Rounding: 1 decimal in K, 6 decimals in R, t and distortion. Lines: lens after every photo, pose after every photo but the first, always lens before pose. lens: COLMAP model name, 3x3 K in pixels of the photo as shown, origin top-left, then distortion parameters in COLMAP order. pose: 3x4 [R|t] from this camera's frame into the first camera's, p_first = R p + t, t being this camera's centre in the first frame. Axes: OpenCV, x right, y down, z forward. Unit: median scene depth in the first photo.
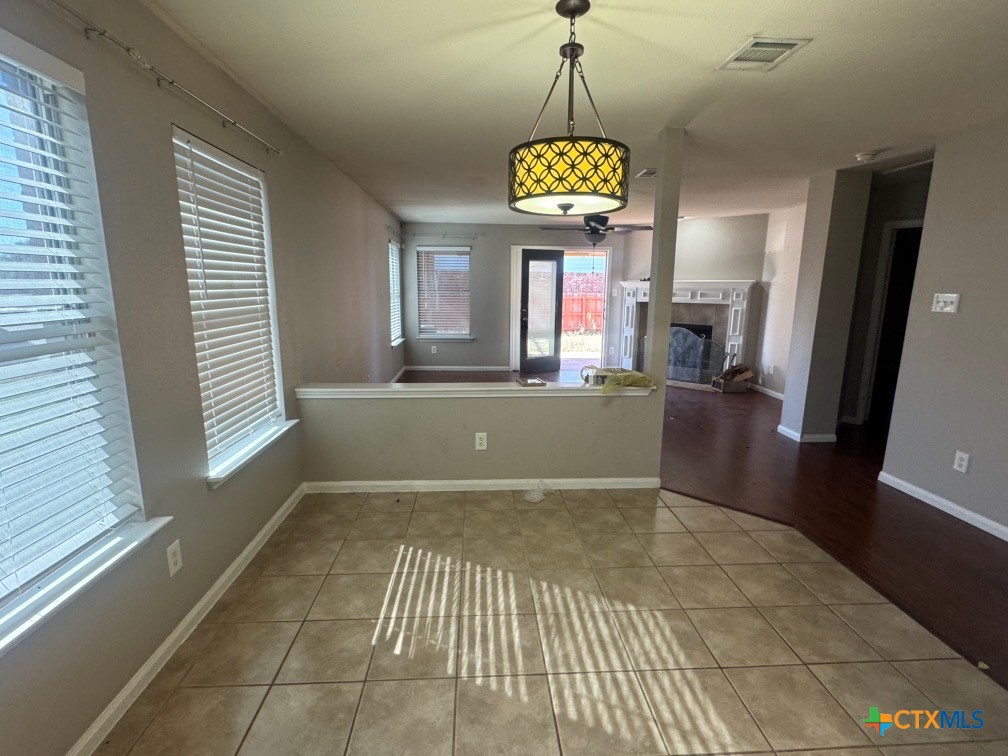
lens RADIAL K [[478.9, 0, 504.0], [0, 478.9, 378.0], [0, 0, 1]] dist [0.001042, 0.000342]
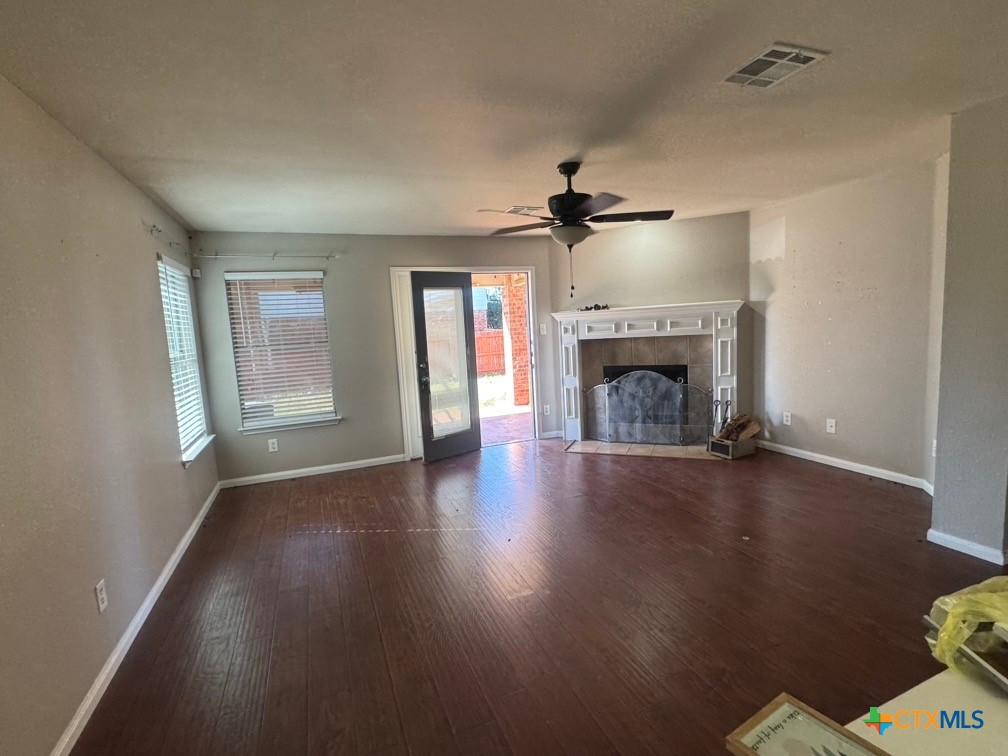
lens RADIAL K [[478.9, 0, 504.0], [0, 478.9, 378.0], [0, 0, 1]] dist [0.001042, 0.000342]
pose [[0.945923, -0.097233, 0.309475, -0.057961], [0.122558, 0.990433, -0.063423, -0.076132], [-0.300348, 0.097922, 0.948790, 0.387095]]
